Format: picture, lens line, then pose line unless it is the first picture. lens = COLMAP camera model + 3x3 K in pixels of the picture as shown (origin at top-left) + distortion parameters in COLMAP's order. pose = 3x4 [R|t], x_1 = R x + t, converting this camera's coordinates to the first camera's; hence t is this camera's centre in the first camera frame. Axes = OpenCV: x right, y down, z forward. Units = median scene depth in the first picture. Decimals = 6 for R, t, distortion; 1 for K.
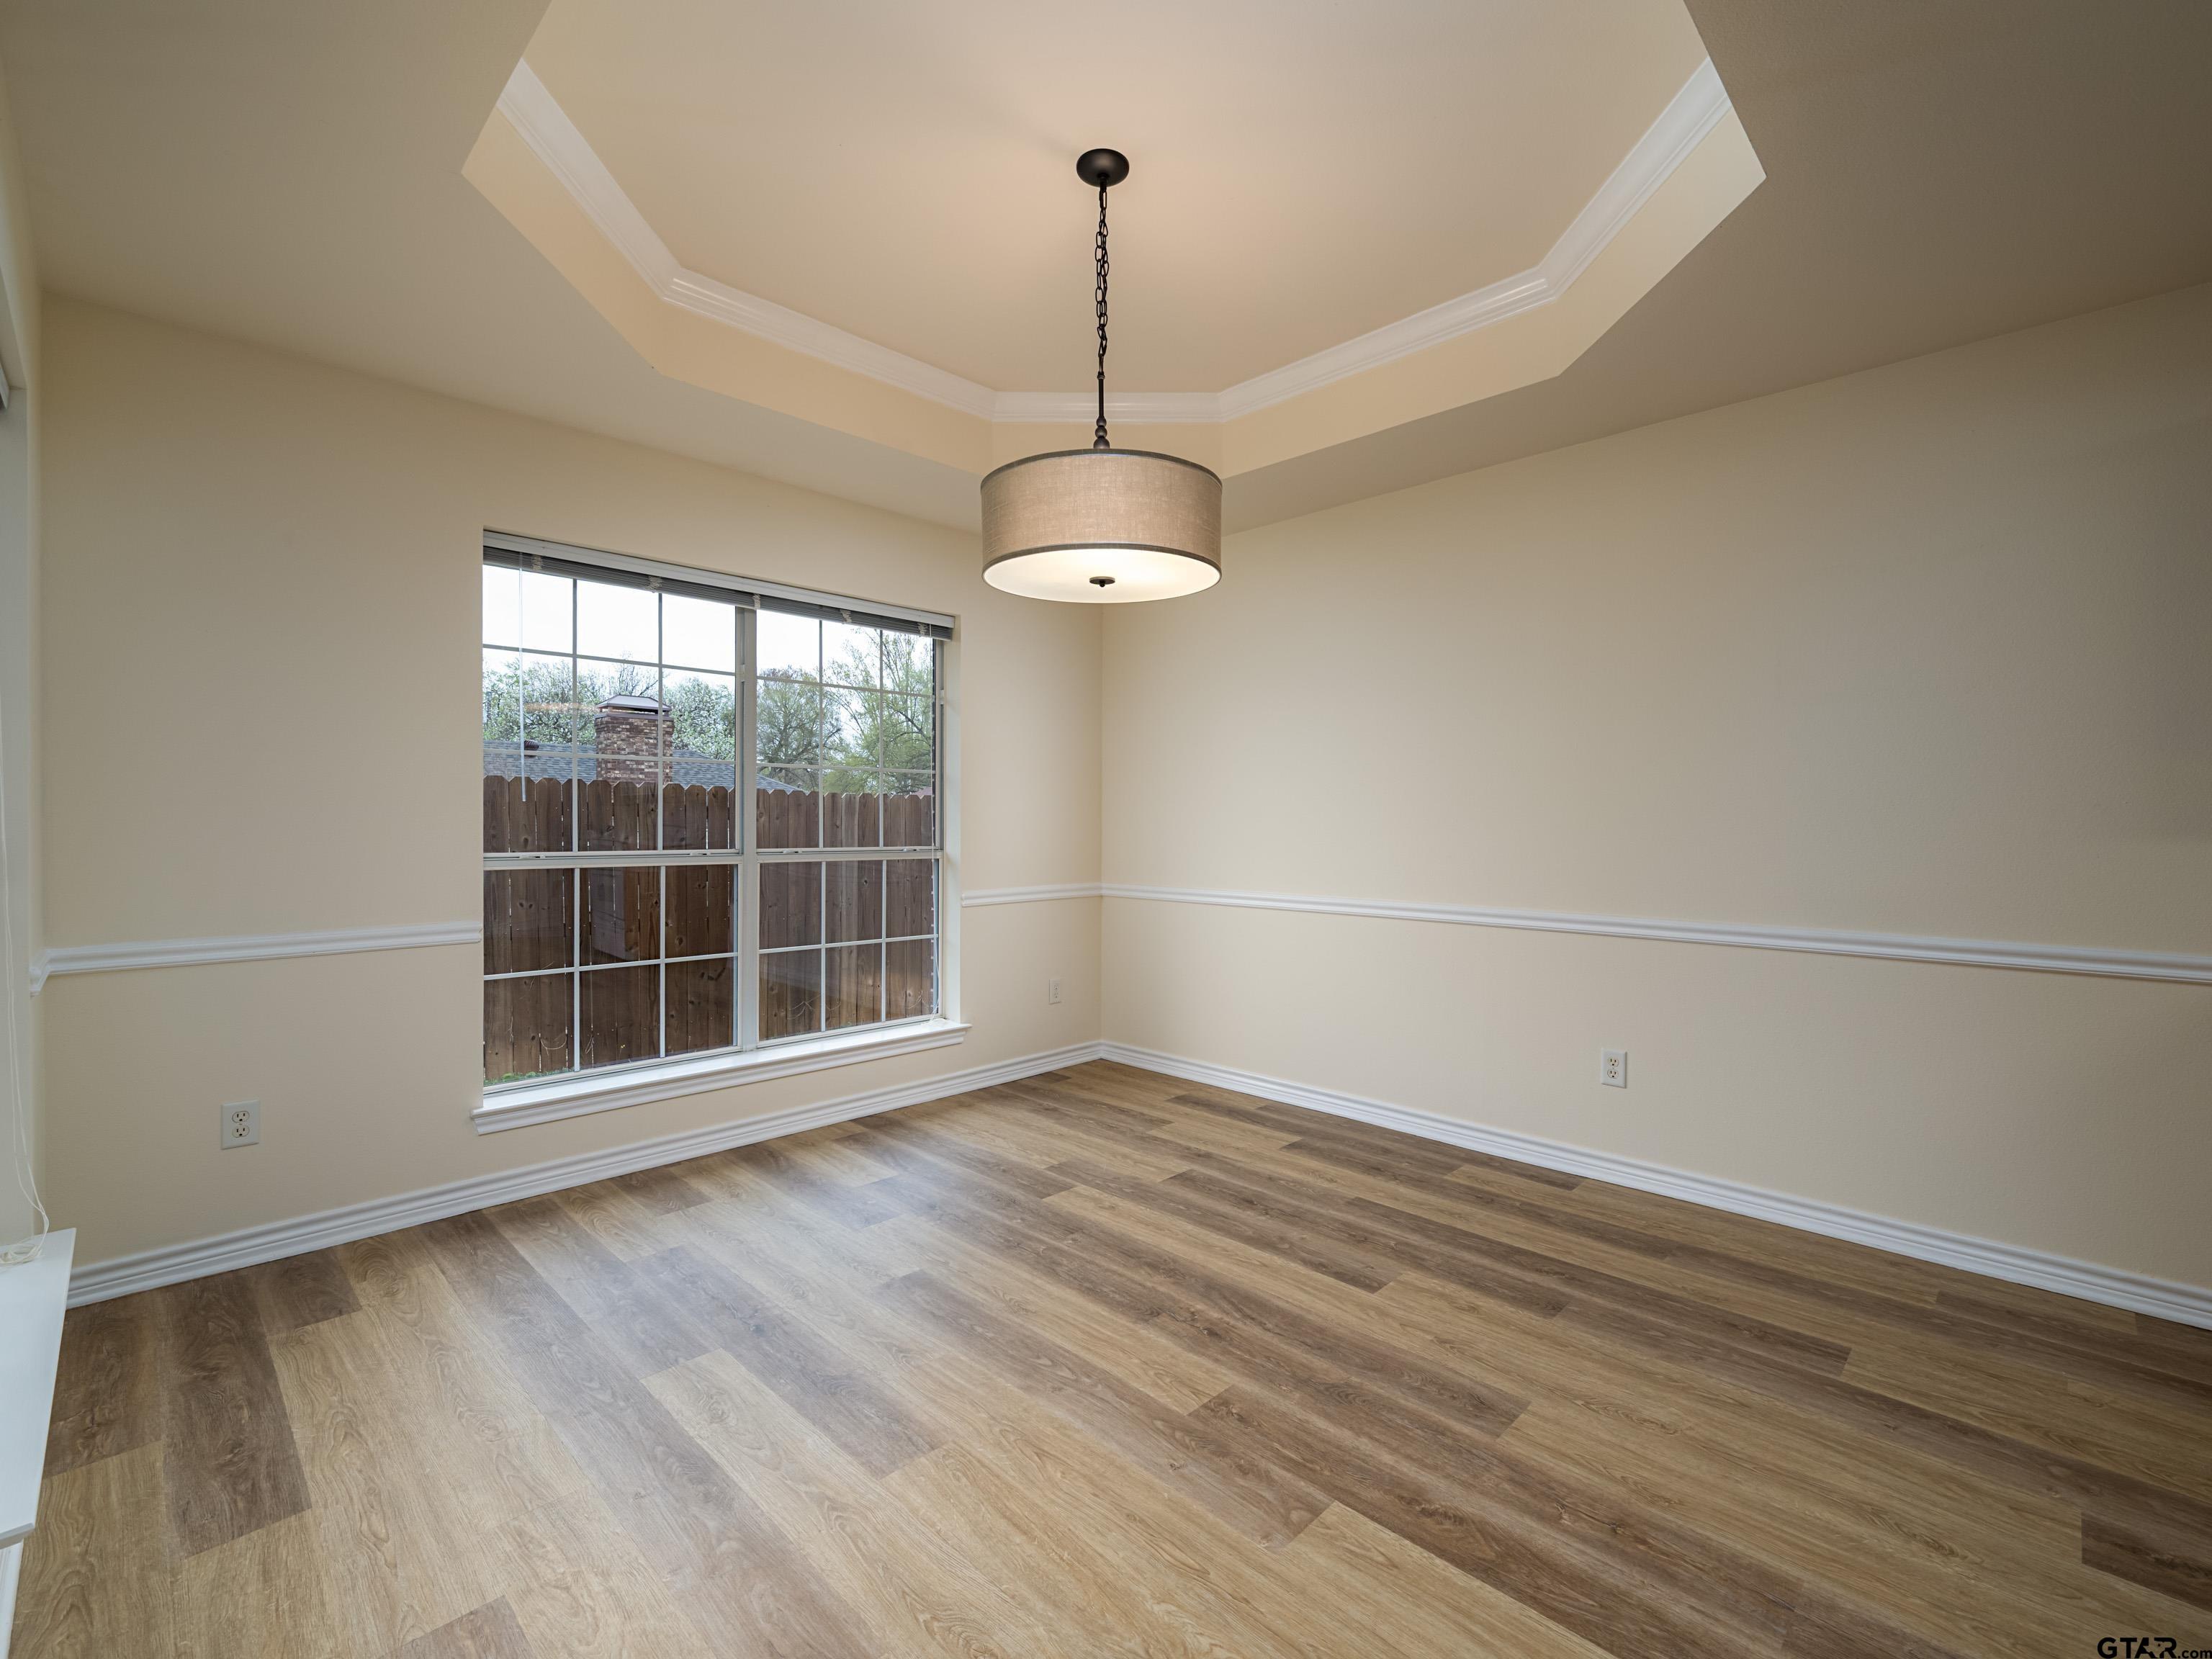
lens RADIAL K [[958.7, 0, 1061.7], [0, 958.7, 832.3], [0, 0, 1]] dist [-0.007827, 0.000118]
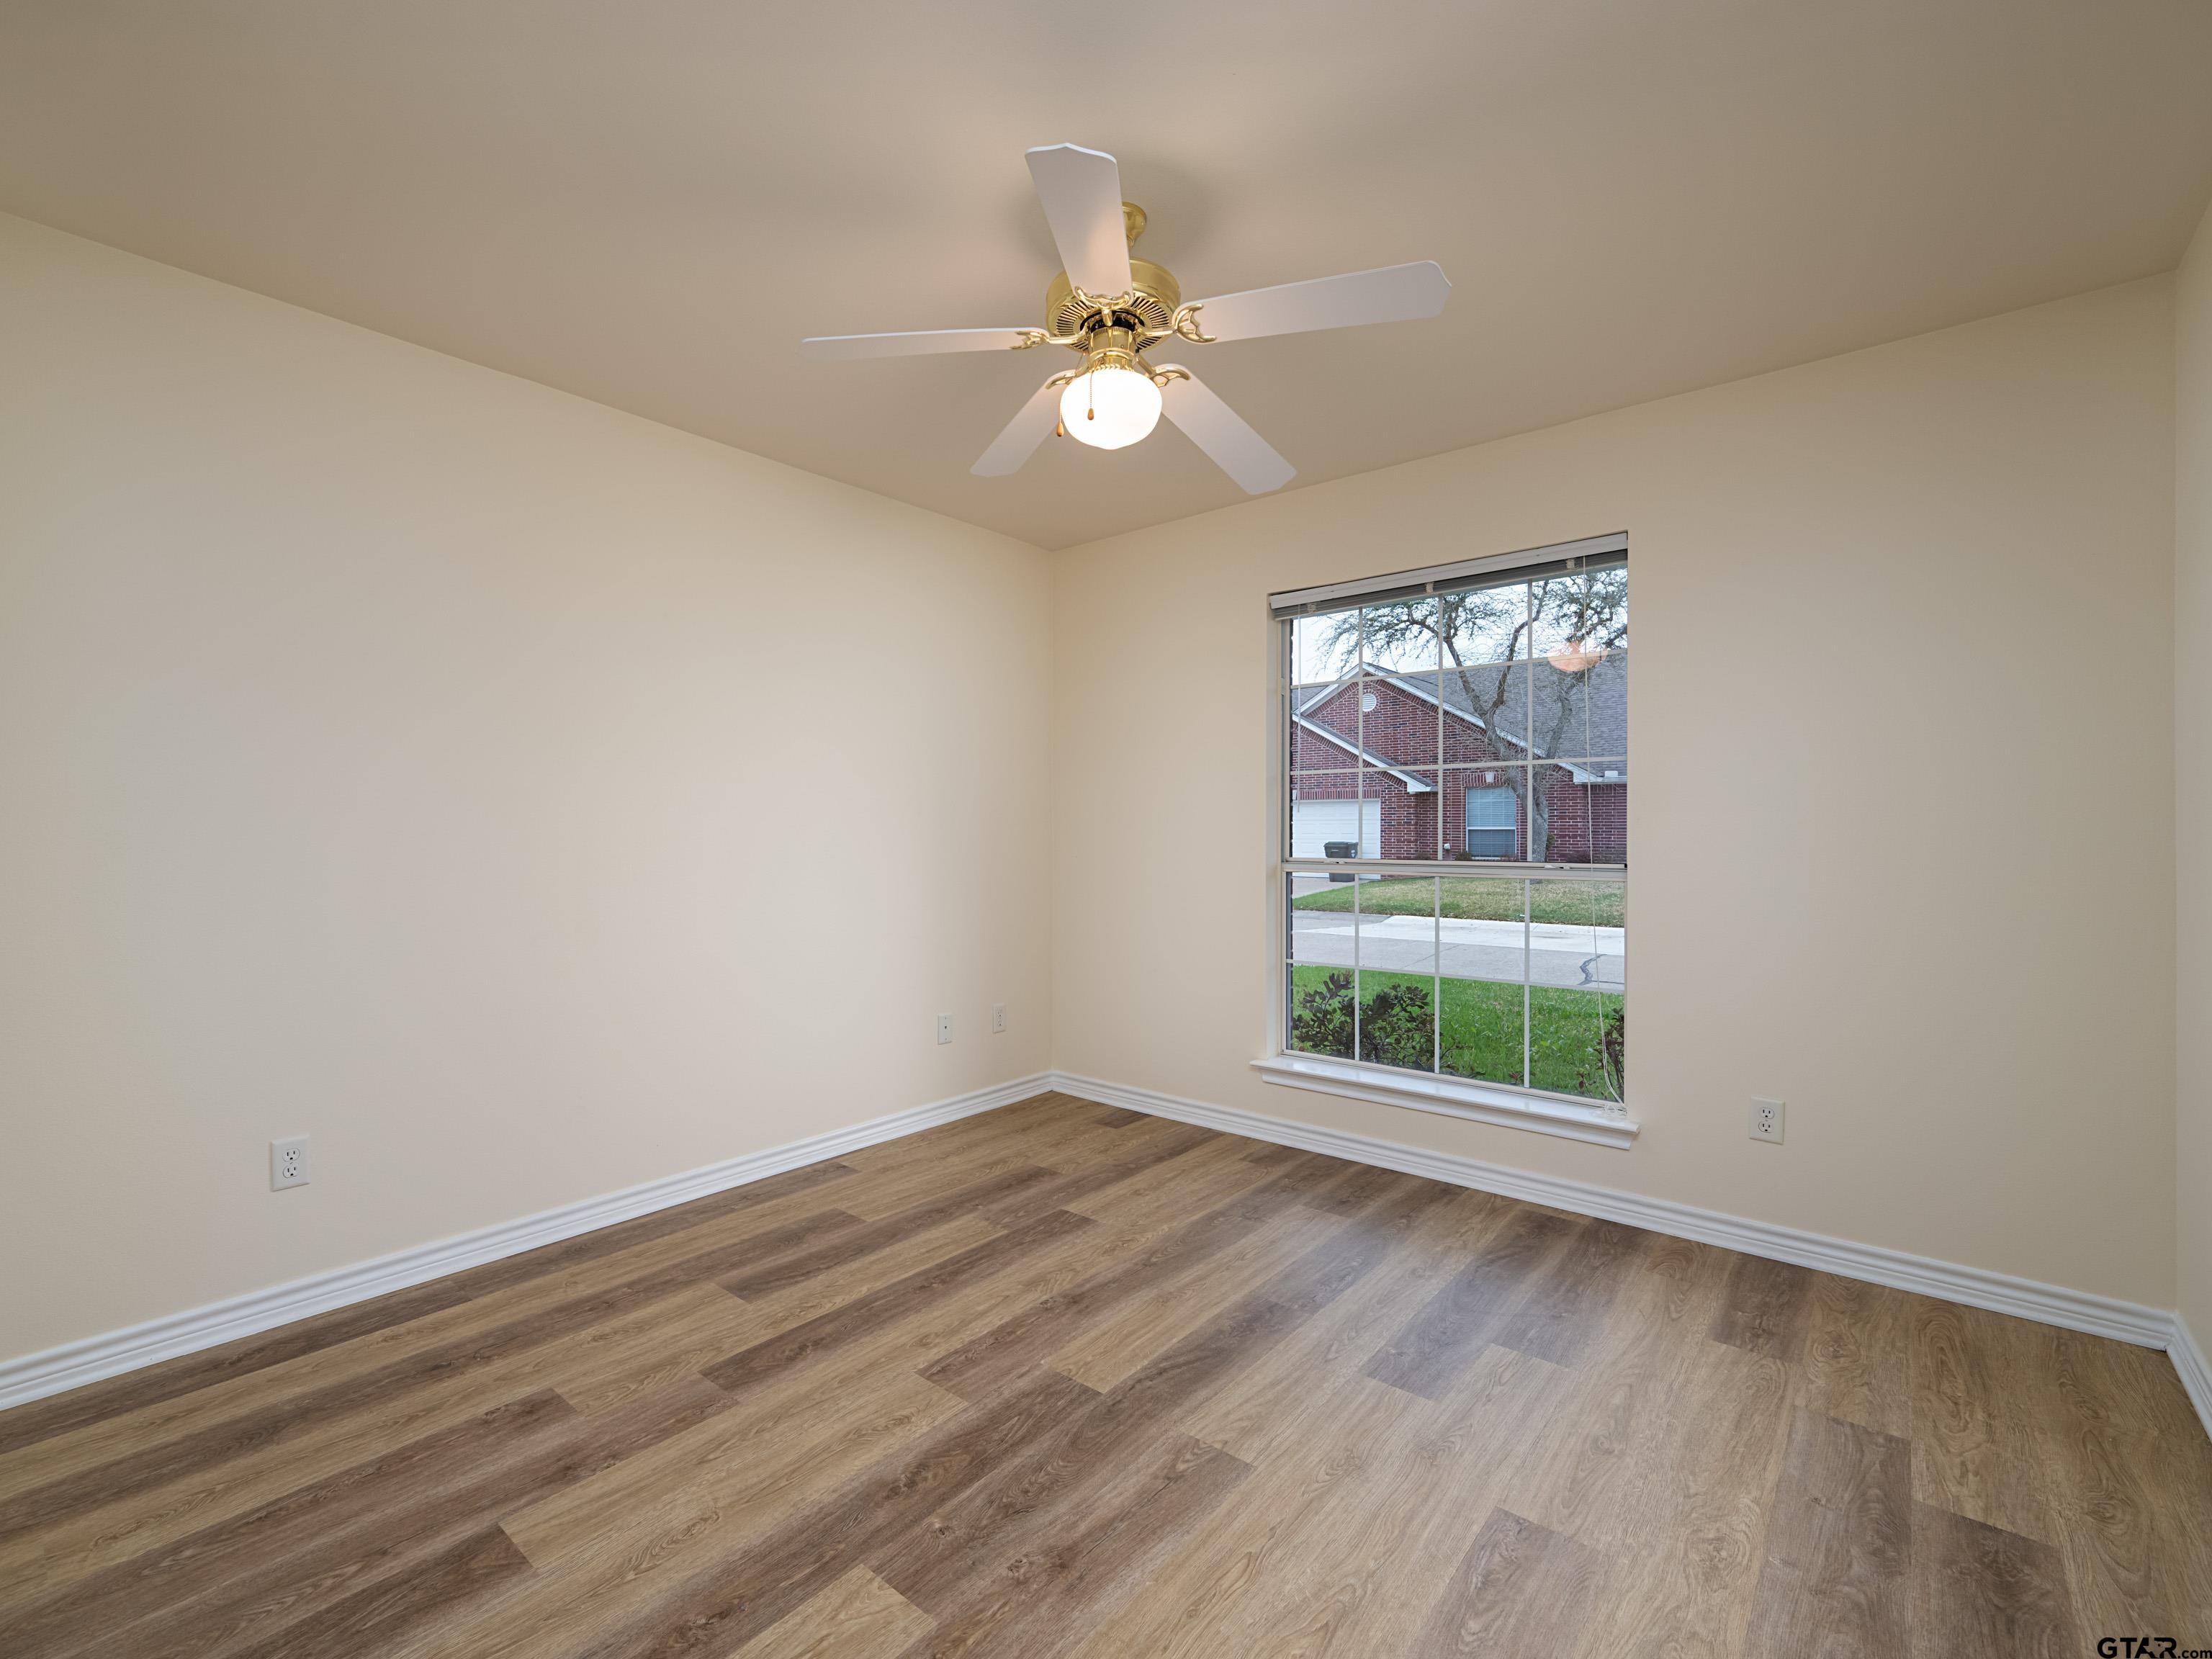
lens RADIAL K [[958.7, 0, 1101.9], [0, 958.7, 826.5], [0, 0, 1]] dist [-0.007827, 0.000118]
pose [[0.100640, -0.012420, -0.994845, 0.601924], [-0.012670, 0.999825, -0.013764, -0.002825], [0.994842, 0.013989, 0.100465, 0.612340]]
